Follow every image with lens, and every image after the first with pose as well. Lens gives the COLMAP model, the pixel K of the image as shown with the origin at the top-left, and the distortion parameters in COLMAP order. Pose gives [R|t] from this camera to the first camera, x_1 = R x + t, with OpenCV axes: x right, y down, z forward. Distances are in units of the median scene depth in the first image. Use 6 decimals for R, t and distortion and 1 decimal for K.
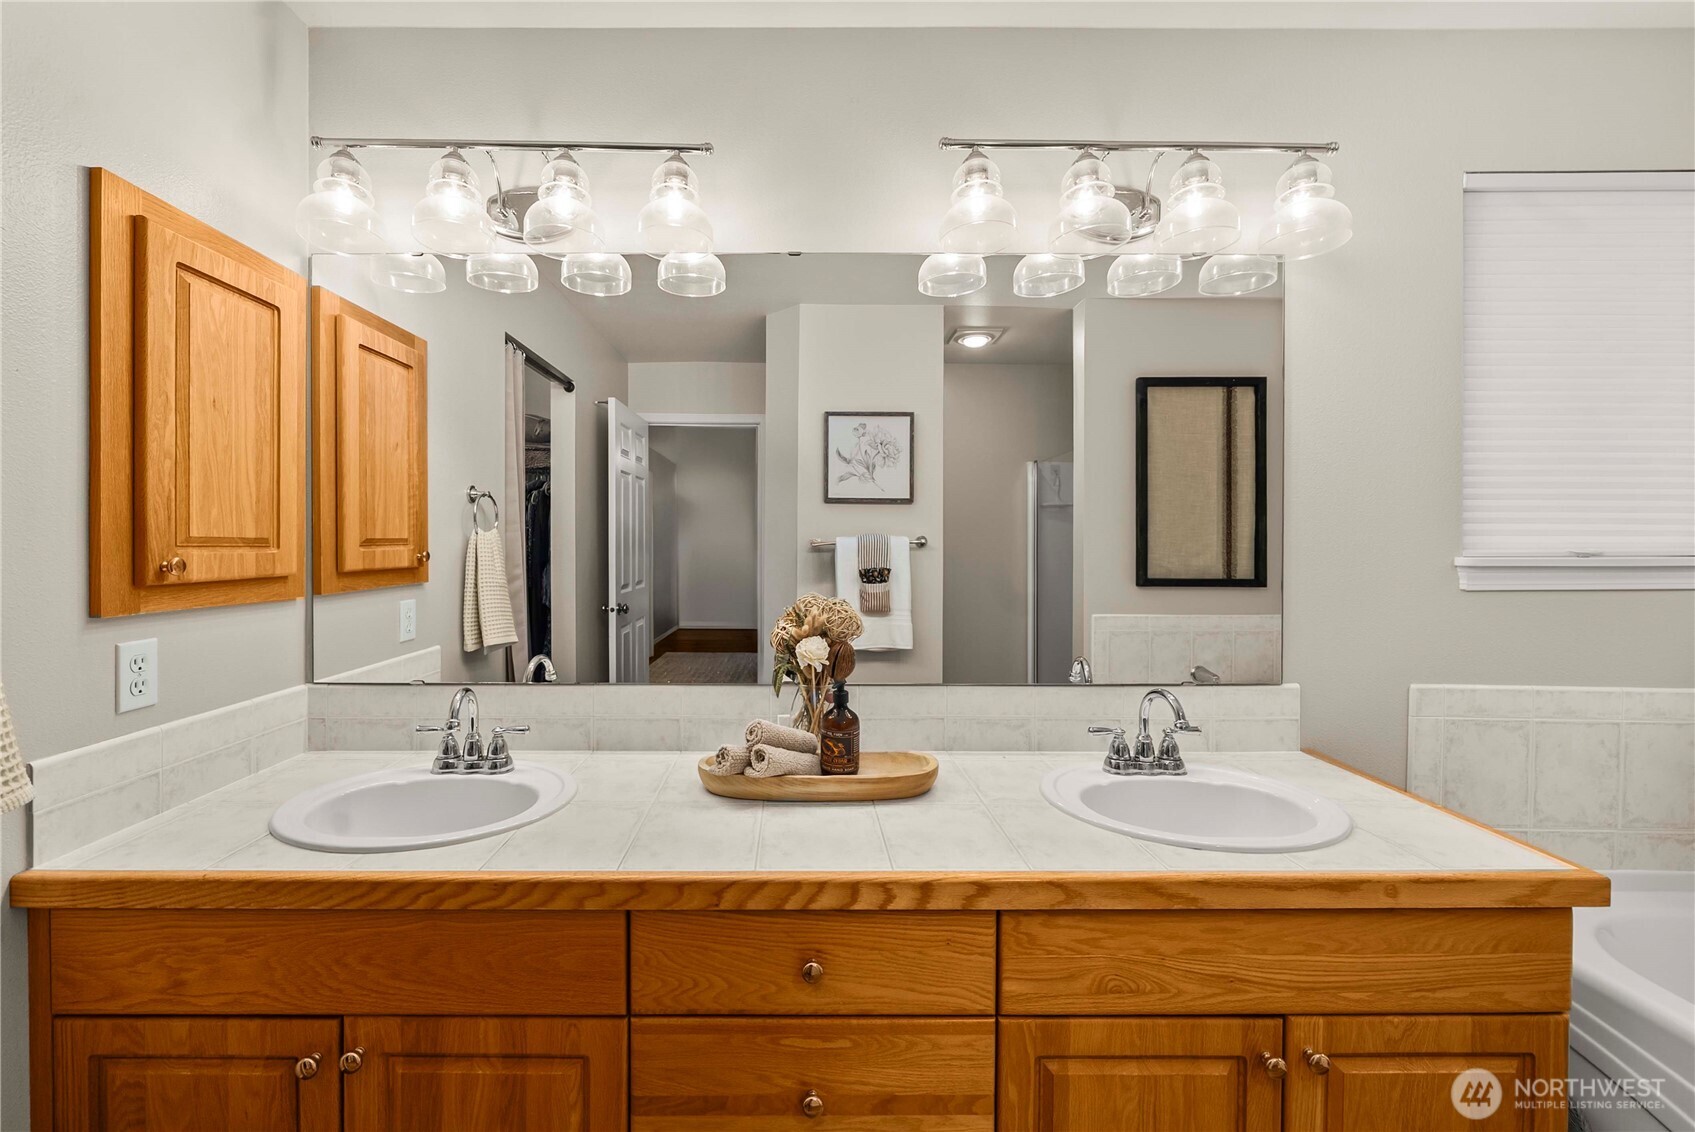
lens RADIAL K [[664.3, 0, 846.8], [0, 664.3, 572.9], [0, 0, 1]] dist [-0.003097, -0.000057]
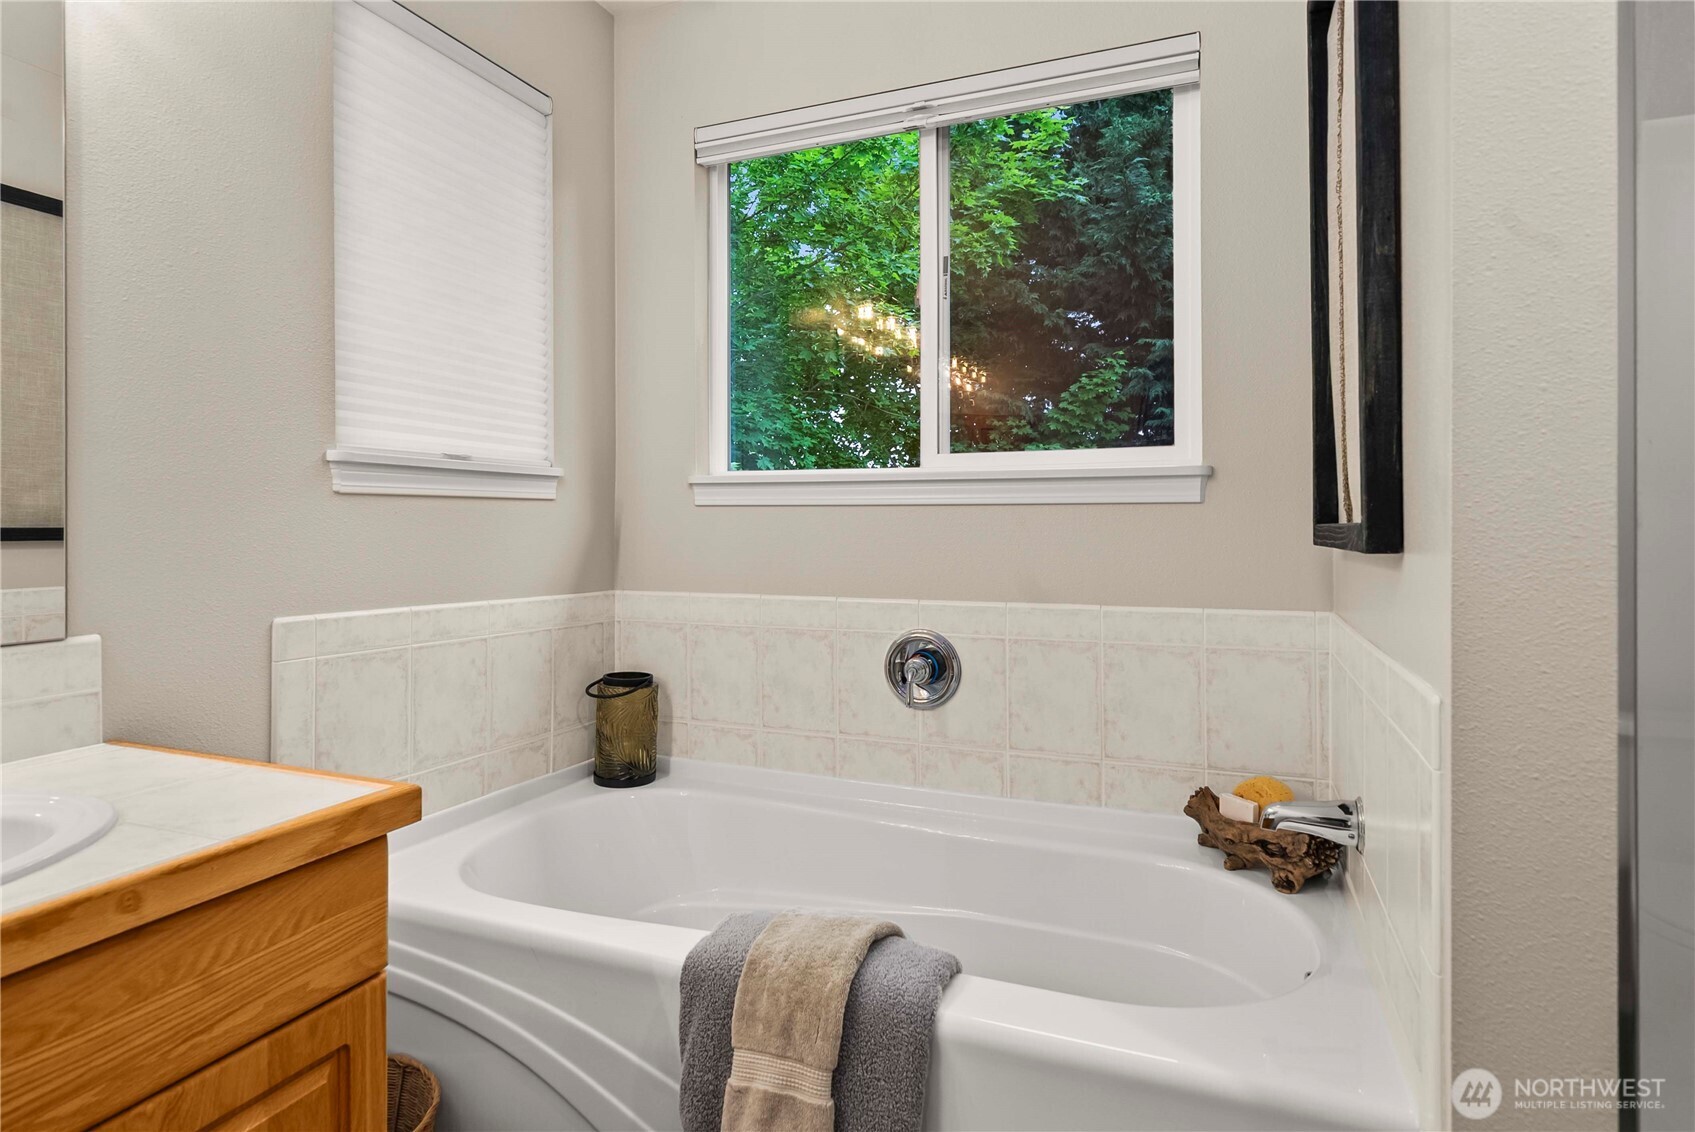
lens RADIAL K [[887.9, 0, 845.3], [0, 887.9, 554.1], [0, 0, 1]] dist [0.002434, 0.001129]
pose [[0.378840, -0.015779, 0.925327, 0.313186], [0.009932, 0.999866, 0.012984, 0.154023], [-0.925409, 0.004271, 0.378947, 0.078716]]
